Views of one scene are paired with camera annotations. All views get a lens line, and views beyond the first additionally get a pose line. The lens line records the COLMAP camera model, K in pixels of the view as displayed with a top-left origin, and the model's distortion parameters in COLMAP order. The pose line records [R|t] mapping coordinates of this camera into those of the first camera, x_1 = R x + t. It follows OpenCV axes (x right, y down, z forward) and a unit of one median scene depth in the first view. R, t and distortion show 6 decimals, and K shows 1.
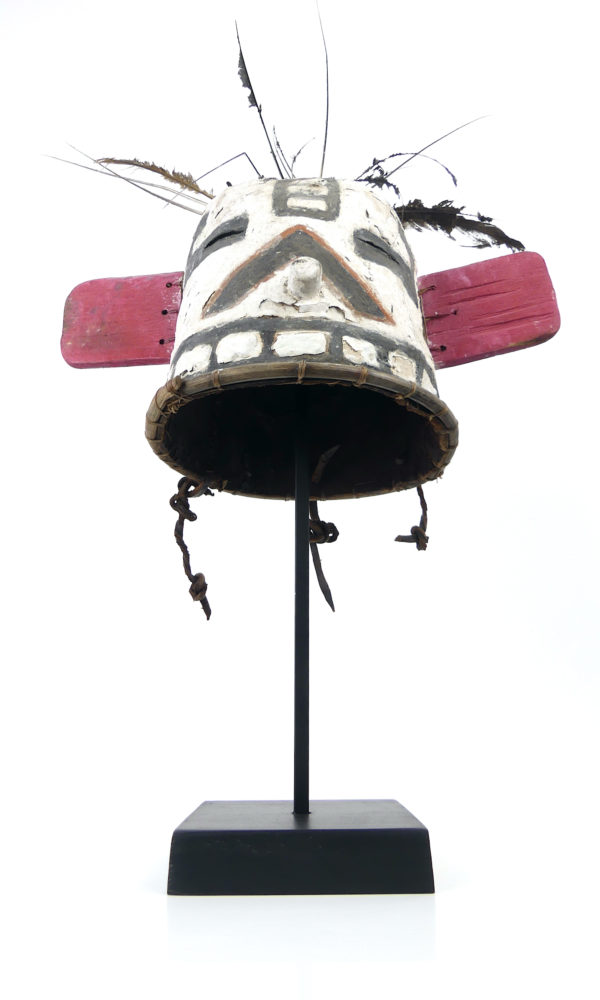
lens RADIAL K [[766.1, 0, 287.7], [0, 766.1, 503.7], [0, 0, 1]] dist [-0.000502, -0.002859]
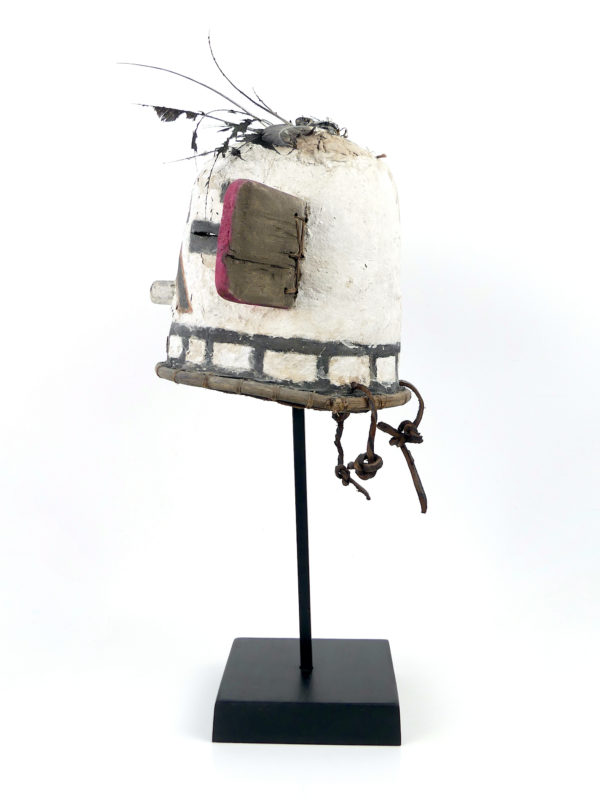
lens RADIAL K [[922.3, 0, 334.5], [0, 922.3, 397.9], [0, 0, 1]] dist [-0.006064, -0.009466]
pose [[0.015869, 0.101480, -0.994711, 1.512539], [0.252272, 0.962245, 0.102192, -0.189392], [0.967526, -0.252559, -0.010330, 1.149738]]
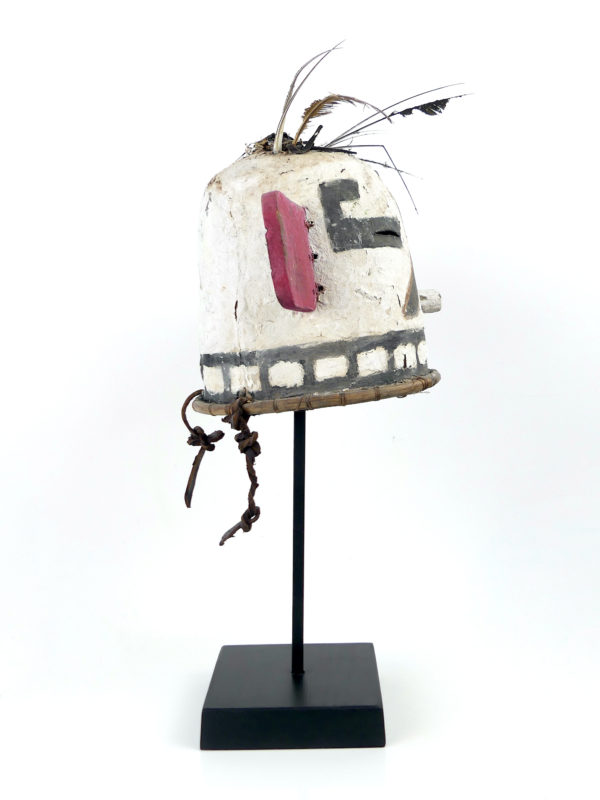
lens RADIAL K [[903.2, 0, 300.0], [0, 903.2, 400.0], [0, 0, 1]] dist [-0.012570, -0.000770]
pose [[0.010980, -0.077277, 0.996949, -1.480393], [-0.235388, 0.968792, 0.077687, -0.177868], [-0.971840, -0.235523, -0.007553, 1.089411]]
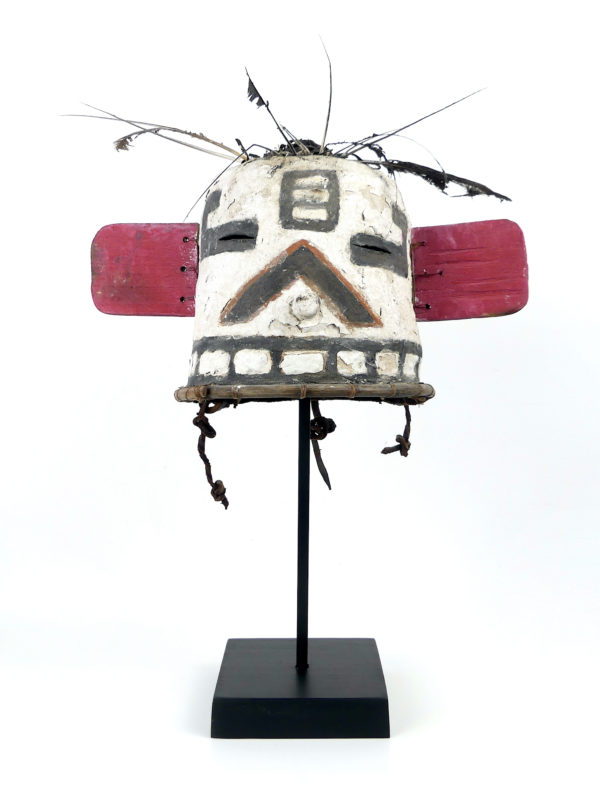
lens RADIAL K [[903.2, 0, 300.0], [0, 903.2, 400.0], [0, 0, 1]] dist [-0.012570, -0.000770]
pose [[0.999954, 0.003094, 0.009111, -0.000651], [-0.006042, 0.938826, 0.344338, -0.586610], [-0.007489, -0.344377, 0.938802, -0.346107]]
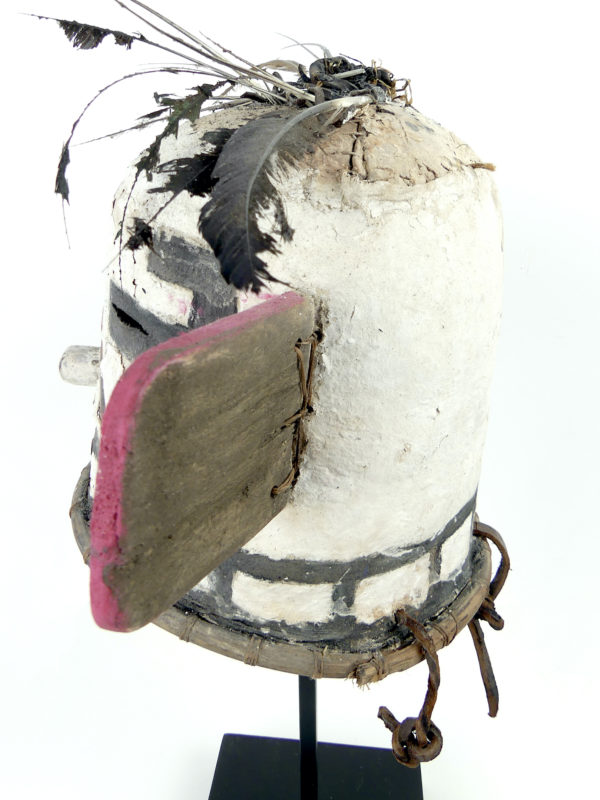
lens RADIAL K [[711.0, 0, 300.2], [0, 711.0, 362.0], [0, 0, 1]] dist [-0.013529, -0.005892]
pose [[-0.069397, 0.358689, -0.930874, 0.640407], [0.240175, 0.911684, 0.333389, -0.450709], [0.968246, -0.200437, -0.149417, 1.215240]]
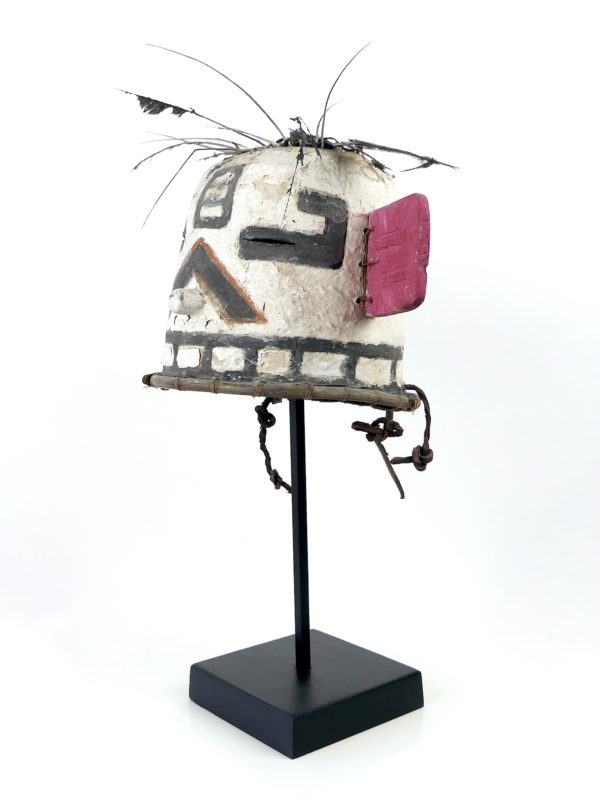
lens RADIAL K [[903.2, 0, 300.0], [0, 903.2, 400.0], [0, 0, 1]] dist [-0.012570, -0.000770]
pose [[0.652588, 0.072737, -0.754214, 1.149860], [0.198966, 0.944002, 0.263197, -0.450148], [0.731124, -0.321822, 0.601572, 0.185321]]
